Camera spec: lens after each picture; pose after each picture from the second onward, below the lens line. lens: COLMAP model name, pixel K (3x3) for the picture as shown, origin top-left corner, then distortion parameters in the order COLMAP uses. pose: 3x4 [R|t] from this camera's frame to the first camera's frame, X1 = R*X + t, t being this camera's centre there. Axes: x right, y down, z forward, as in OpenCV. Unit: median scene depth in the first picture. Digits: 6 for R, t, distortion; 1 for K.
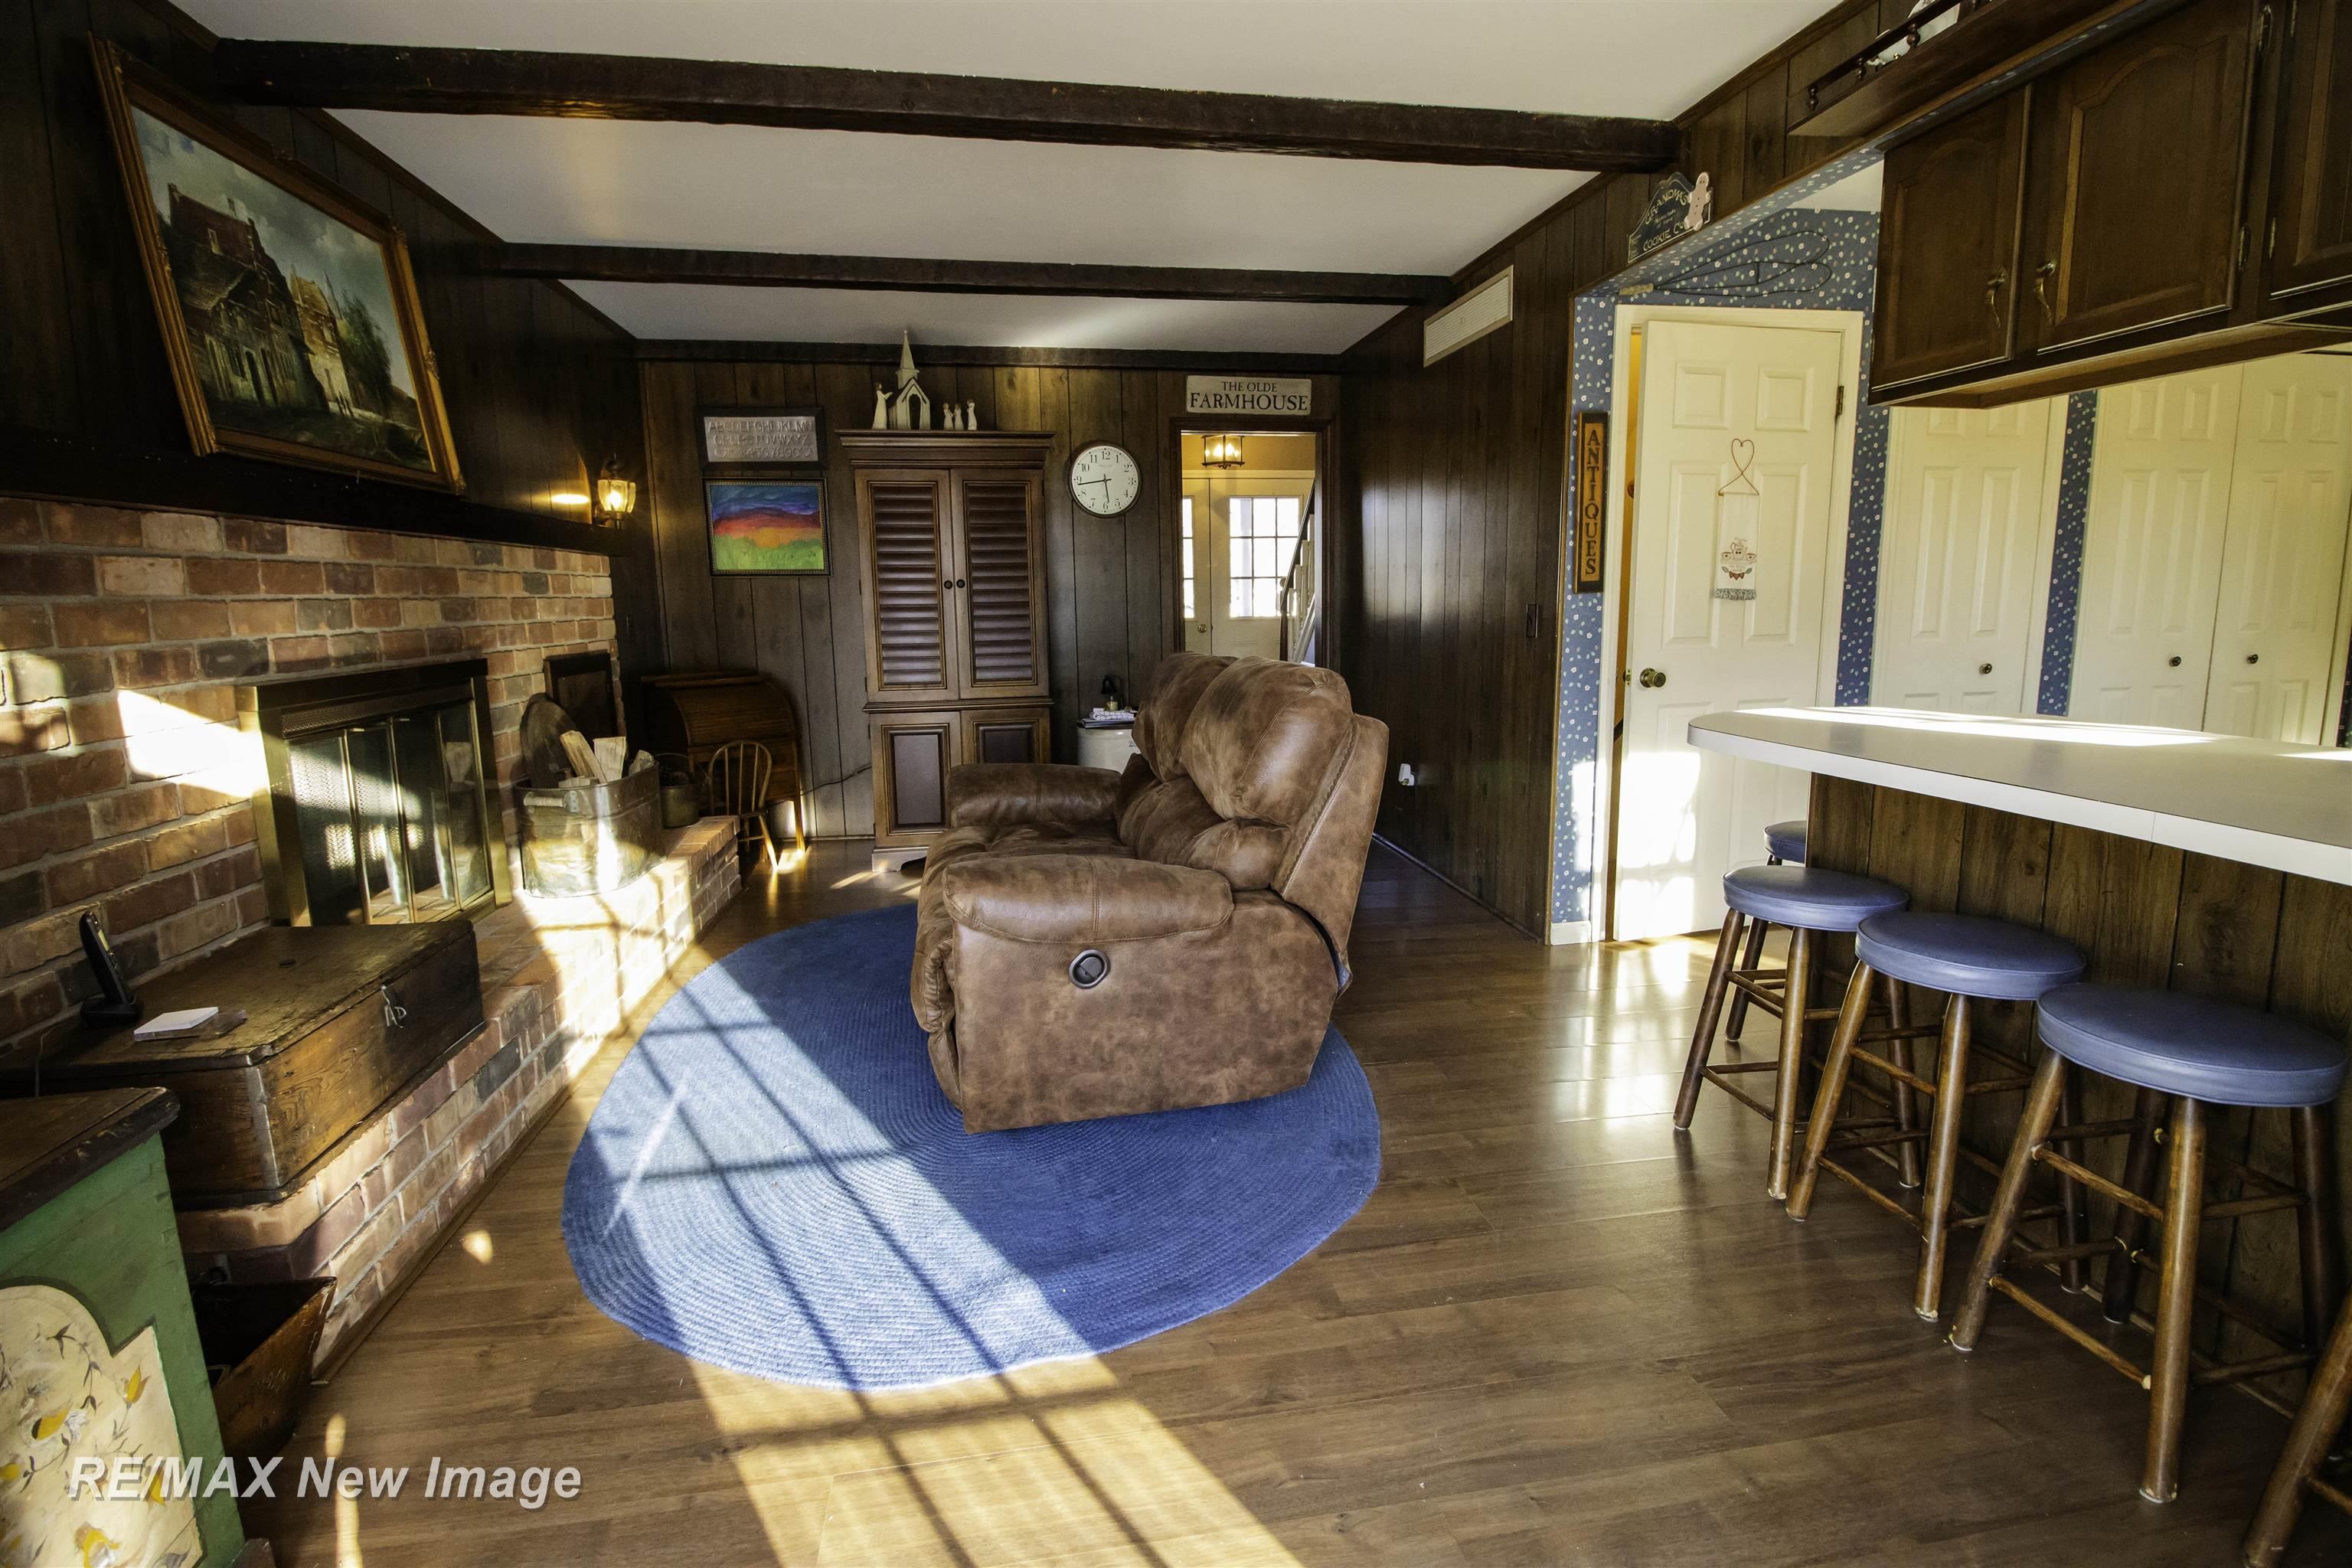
lens RADIAL K [[1095.5, 0, 1189.2], [0, 1095.5, 770.9], [0, 0, 1]] dist [-0.003167, -0.000029]
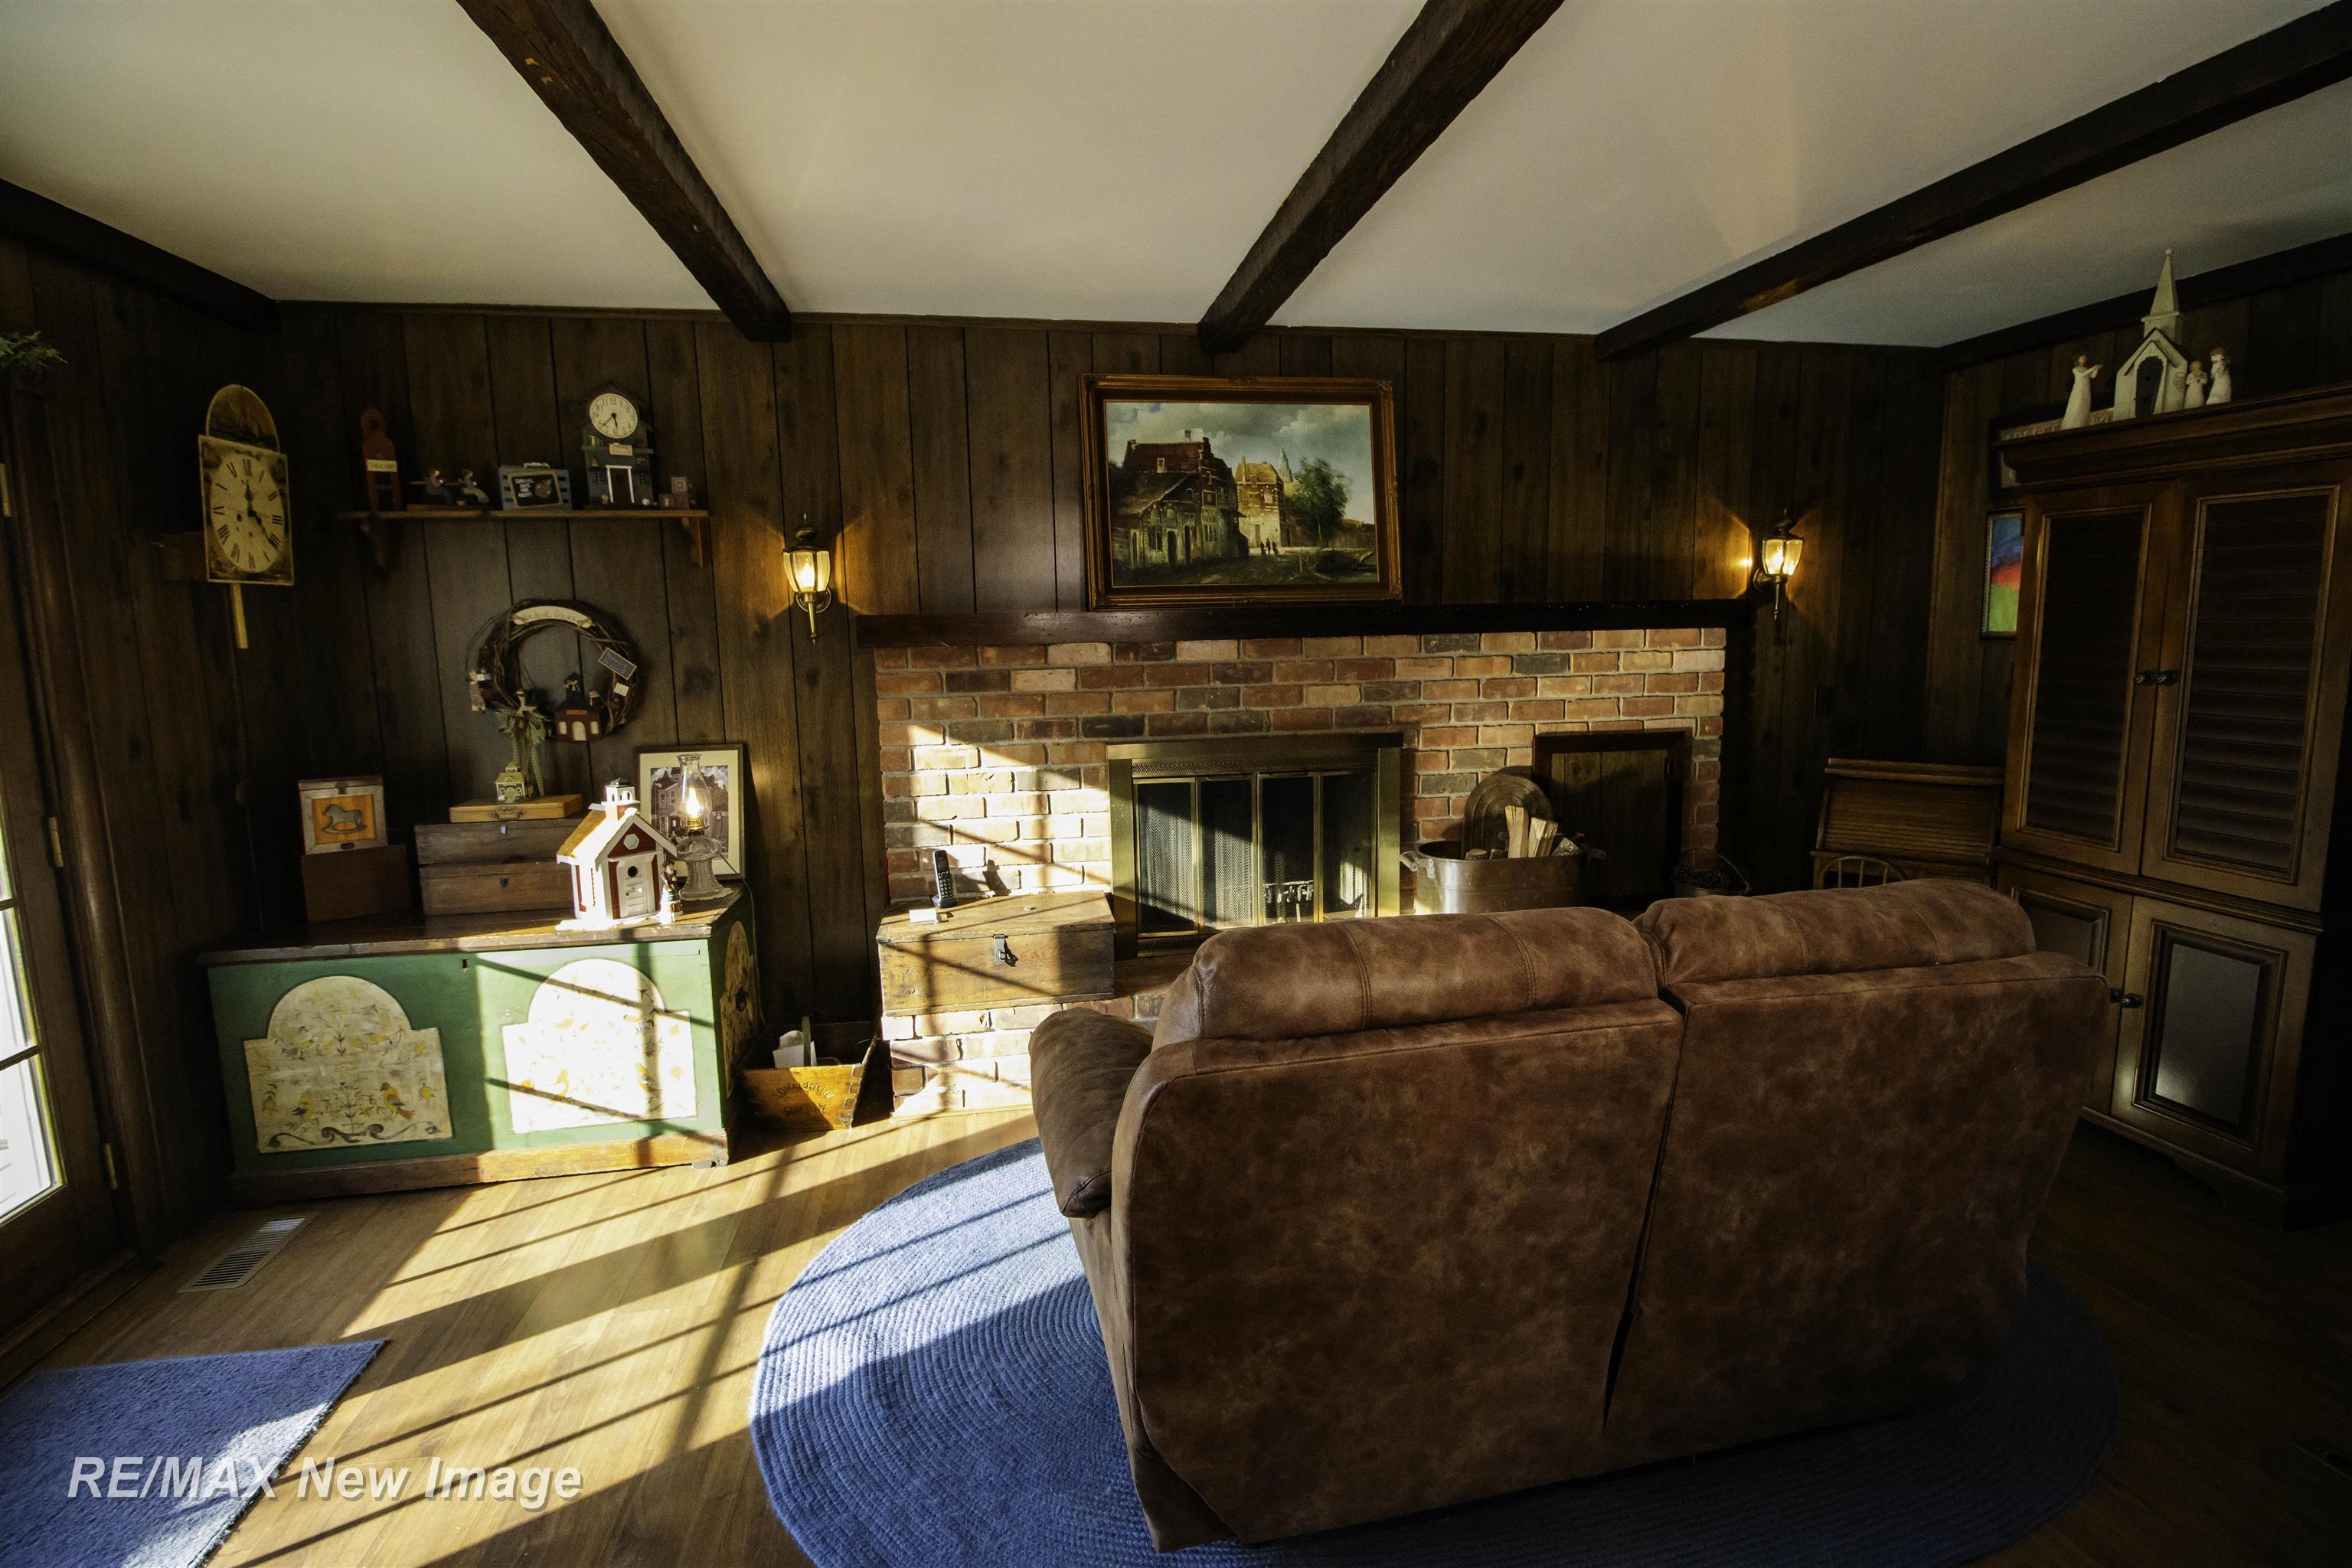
lens RADIAL K [[1095.5, 0, 1259.5], [0, 1095.5, 793.3], [0, 0, 1]] dist [-0.003167, -0.000029]
pose [[0.037155, 0.173505, -0.984132, 0.725162], [-0.143629, 0.975514, 0.166563, -0.289727], [0.988934, 0.135161, 0.061166, 1.053233]]
